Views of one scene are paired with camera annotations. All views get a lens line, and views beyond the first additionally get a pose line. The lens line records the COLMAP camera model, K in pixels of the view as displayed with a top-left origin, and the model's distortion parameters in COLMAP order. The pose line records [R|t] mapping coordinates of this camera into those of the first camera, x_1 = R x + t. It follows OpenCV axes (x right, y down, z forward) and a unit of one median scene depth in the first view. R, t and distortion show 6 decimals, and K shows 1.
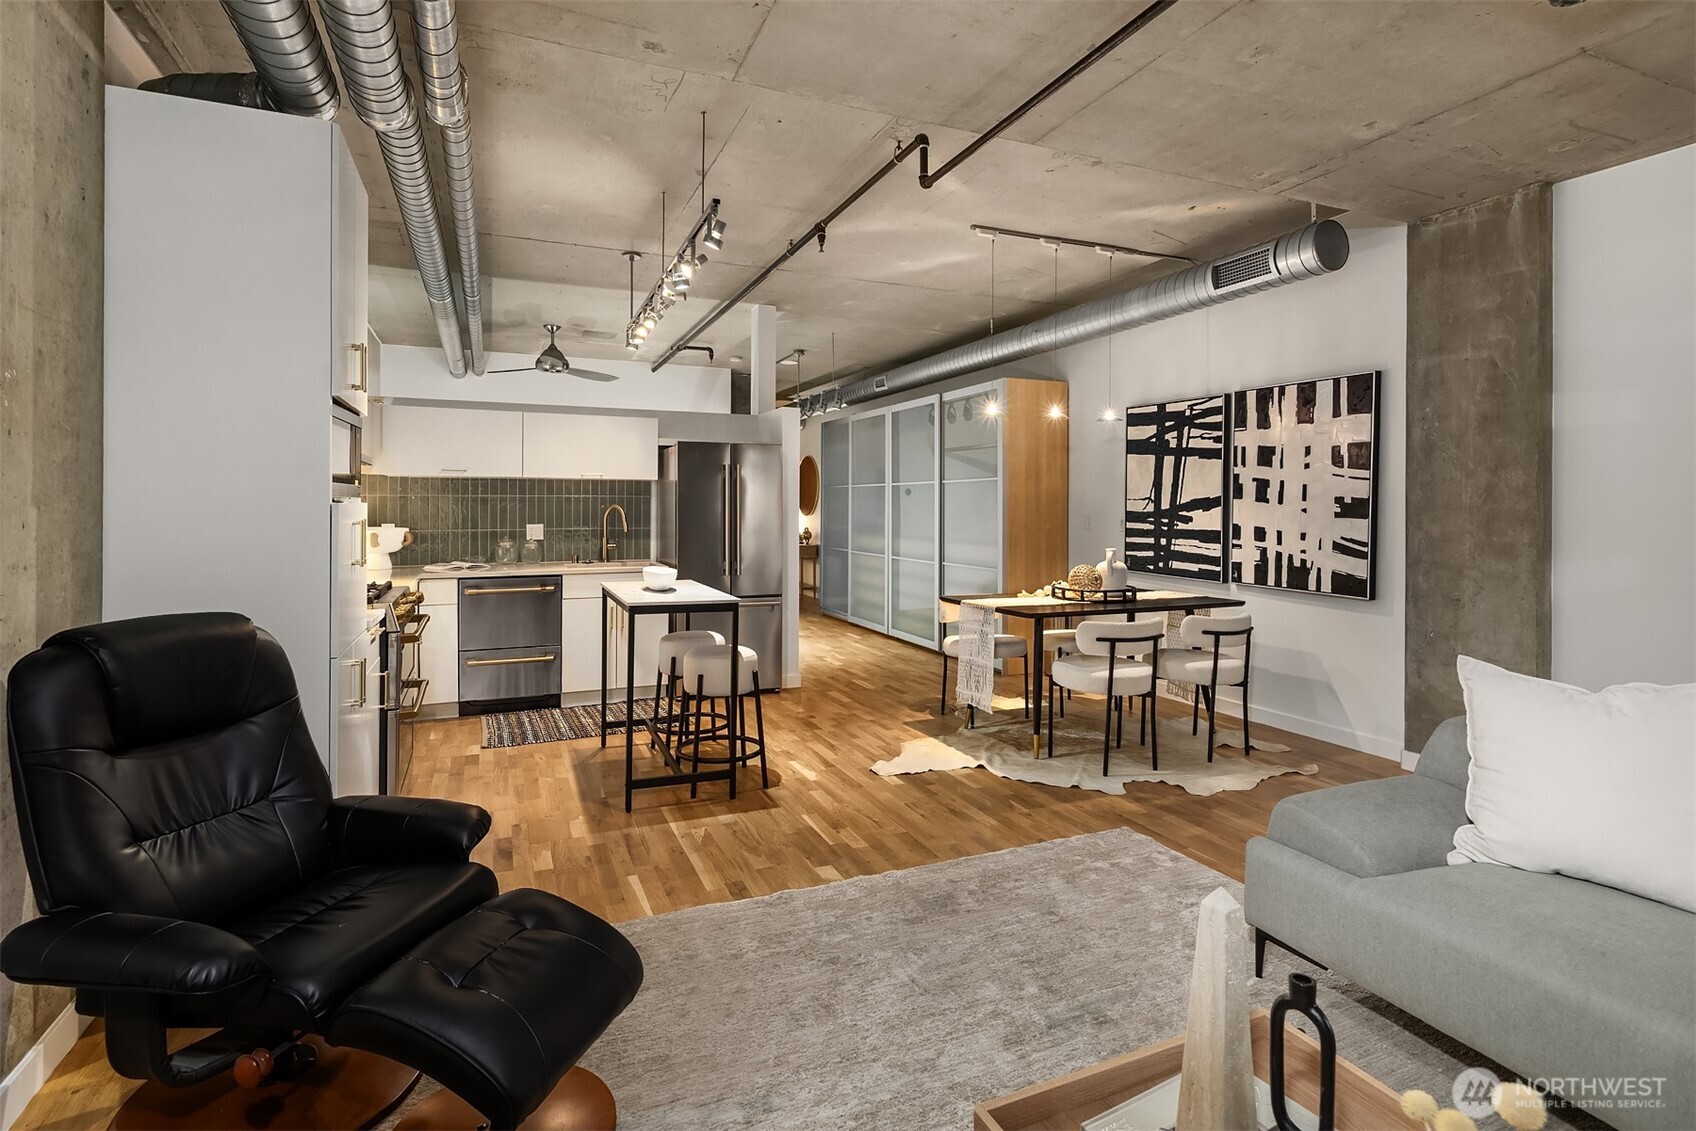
lens RADIAL K [[829.2, 0, 846.9], [0, 829.2, 509.8], [0, 0, 1]] dist [0.001947, 0.000243]
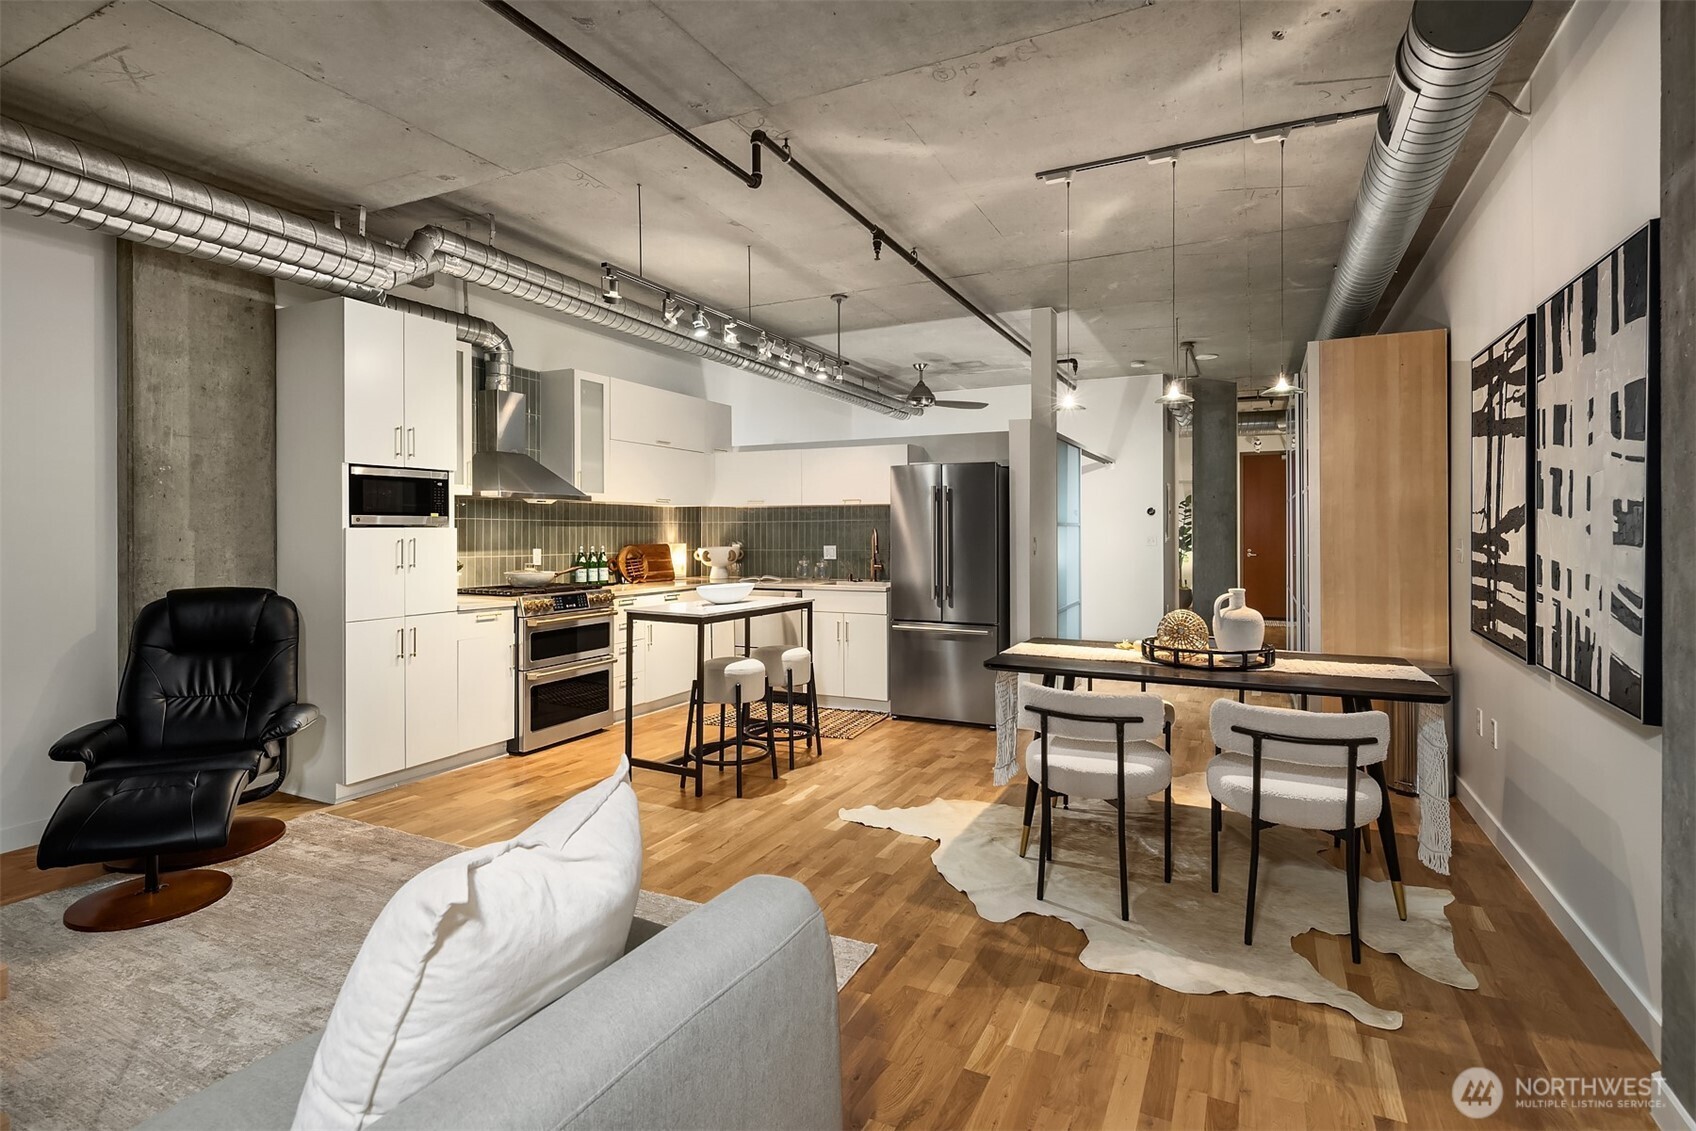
lens RADIAL K [[829.7, 0, 849.1], [0, 829.7, 533.0], [0, 0, 1]] dist [0.001485, -0.000002]
pose [[0.649466, -0.003127, -0.760385, 0.626876], [0.001572, 0.999995, -0.002770, 0.003608], [0.760389, 0.000604, 0.649467, 0.336937]]
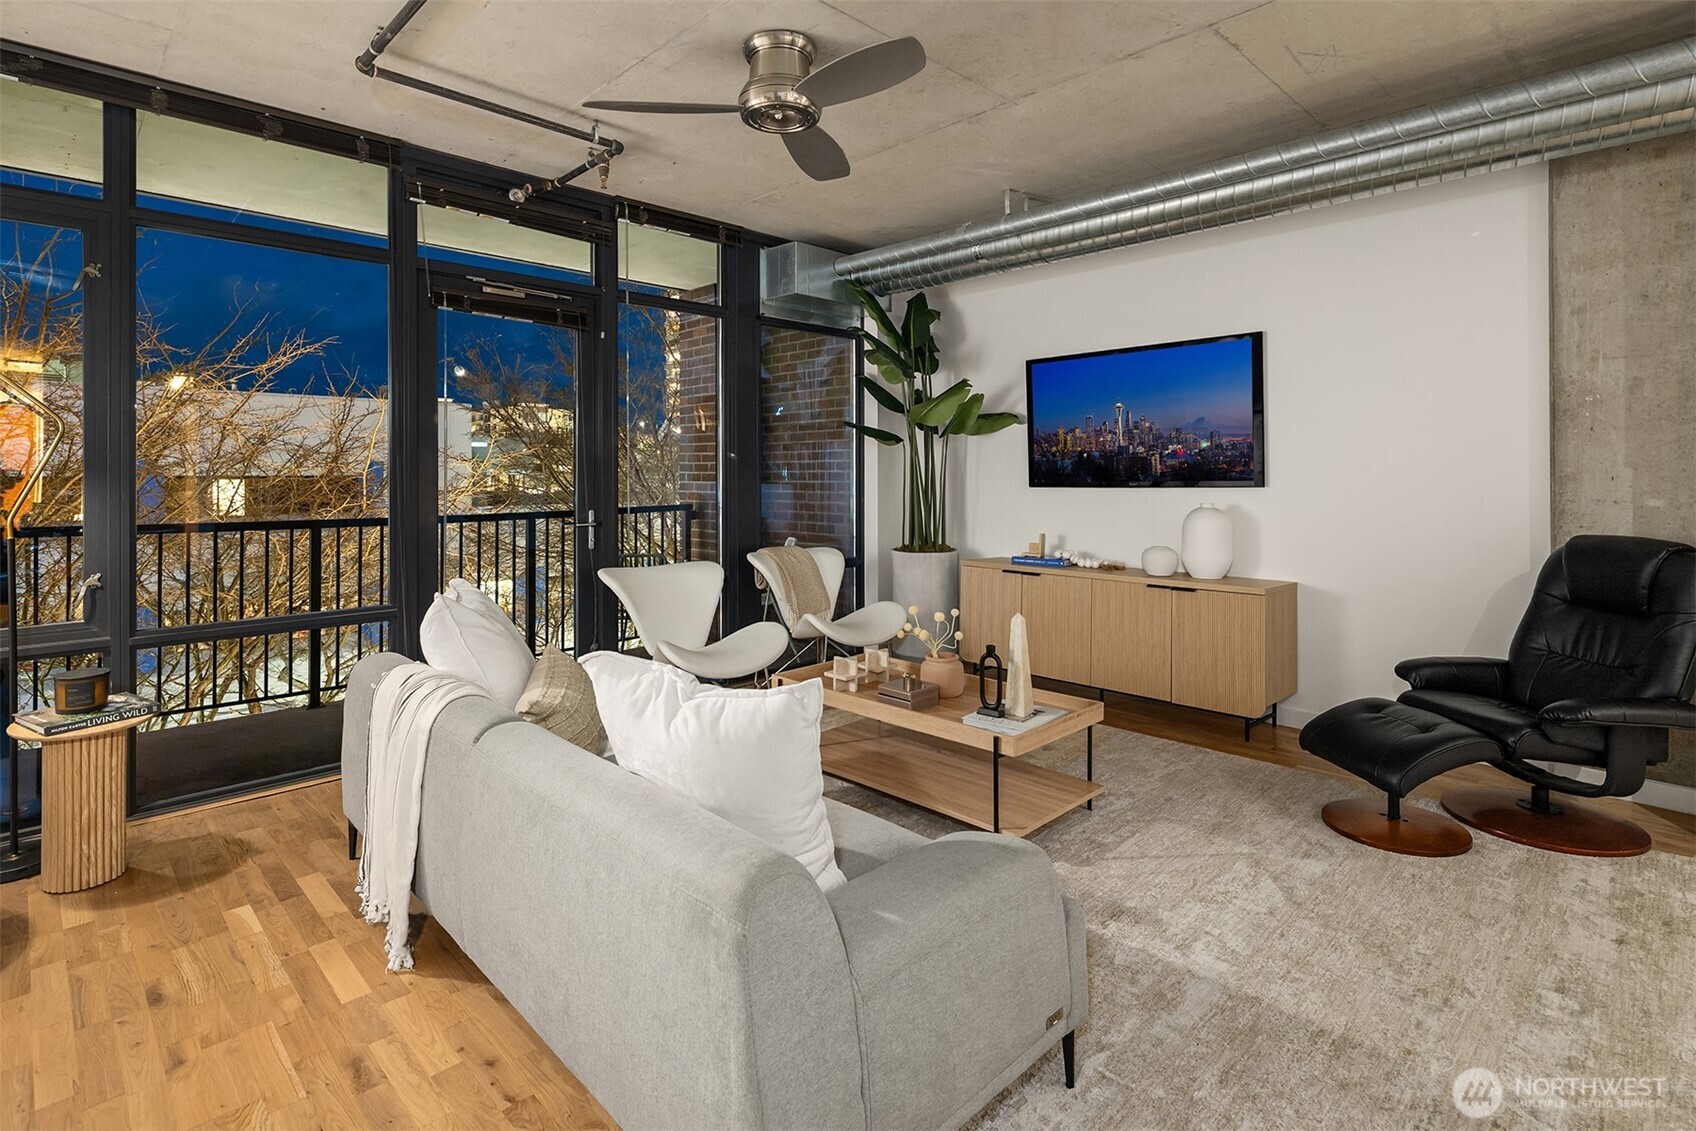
lens RADIAL K [[832.3, 0, 849.0], [0, 832.3, 477.6], [0, 0, 1]] dist [0.000226, -0.000213]
pose [[-0.928673, -0.001521, -0.370896, 0.448113], [-0.001917, 0.999998, 0.000699, 0.006711], [0.370894, 0.001360, -0.928674, 0.769689]]
